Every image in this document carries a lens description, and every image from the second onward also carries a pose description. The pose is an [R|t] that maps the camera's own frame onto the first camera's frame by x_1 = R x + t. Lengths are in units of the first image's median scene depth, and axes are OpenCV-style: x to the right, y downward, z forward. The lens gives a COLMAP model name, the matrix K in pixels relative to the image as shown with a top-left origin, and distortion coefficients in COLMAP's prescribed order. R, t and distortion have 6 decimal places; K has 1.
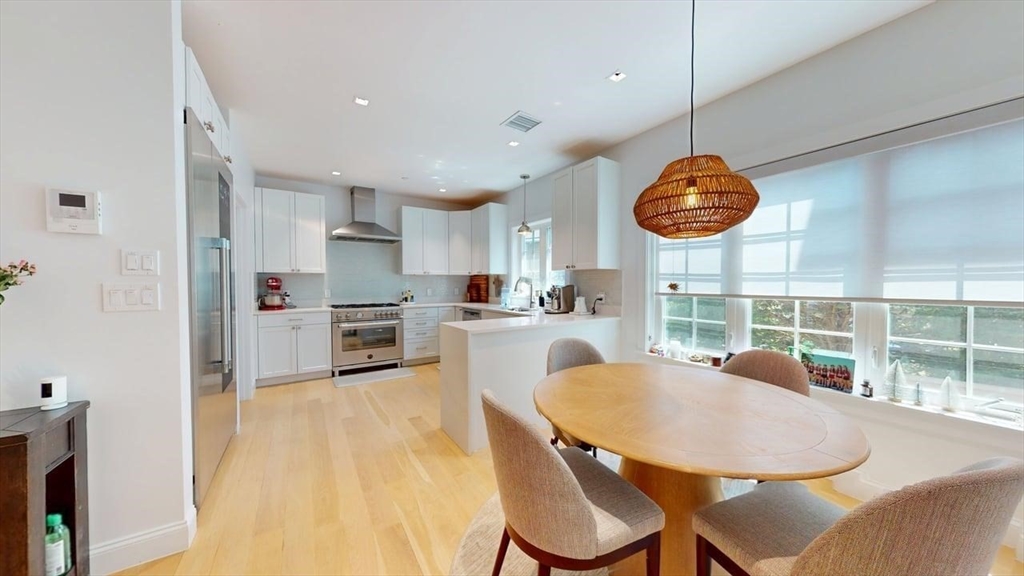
lens RADIAL K [[327.1, 0, 512.2], [0, 327.1, 286.6], [0, 0, 1]] dist [-0.000780, 0.000024]
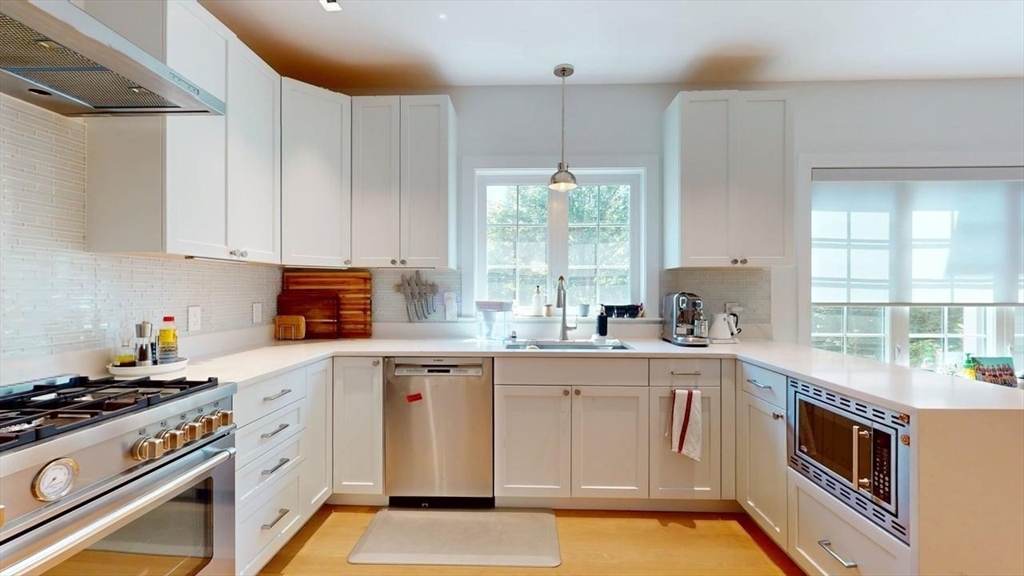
lens RADIAL K [[421.6, 0, 516.3], [0, 421.6, 287.4], [0, 0, 1]] dist [-0.000855, 0.000827]
pose [[0.573927, 0.004956, 0.818892, -0.516092], [0.007379, 0.999910, -0.011223, -0.007187], [-0.818873, 0.012483, 0.573838, 0.701827]]
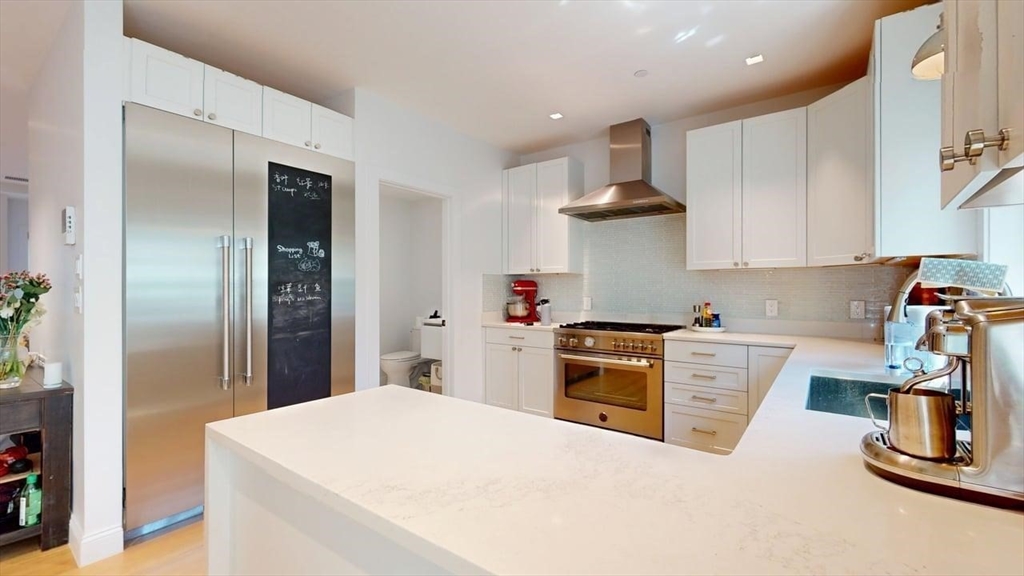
lens RADIAL K [[421.6, 0, 519.7], [0, 421.6, 286.0], [0, 0, 1]] dist [-0.000855, 0.000827]
pose [[0.350812, -0.010349, -0.936389, 0.201055], [-0.016433, 0.999717, -0.017205, 0.002355], [0.936302, 0.021423, 0.350542, 0.632440]]
